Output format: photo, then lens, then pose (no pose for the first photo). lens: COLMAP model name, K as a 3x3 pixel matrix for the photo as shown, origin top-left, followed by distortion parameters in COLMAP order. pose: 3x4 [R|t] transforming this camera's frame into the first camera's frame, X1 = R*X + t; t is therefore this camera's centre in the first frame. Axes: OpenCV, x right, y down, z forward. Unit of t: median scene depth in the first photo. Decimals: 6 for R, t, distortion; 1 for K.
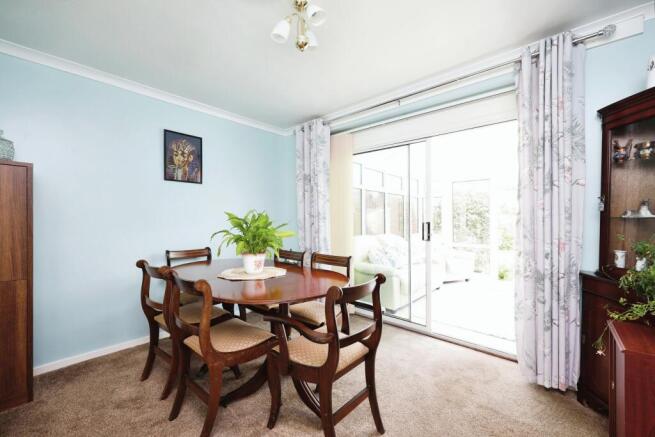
lens RADIAL K [[263.7, 0, 327.5], [0, 263.7, 218.5], [0, 0, 1]] dist [-0.000140, 0.000009]
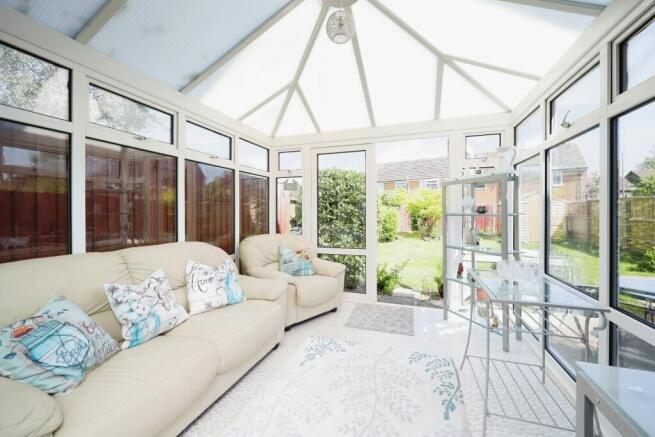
lens RADIAL K [[263.7, 0, 327.5], [0, 263.7, 218.5], [0, 0, 1]] dist [-0.000140, 0.000009]
pose [[0.928490, -0.014161, 0.371086, 0.229654], [0.002217, 0.999466, 0.032595, -0.000302], [-0.371350, -0.029442, 0.928026, 0.348254]]
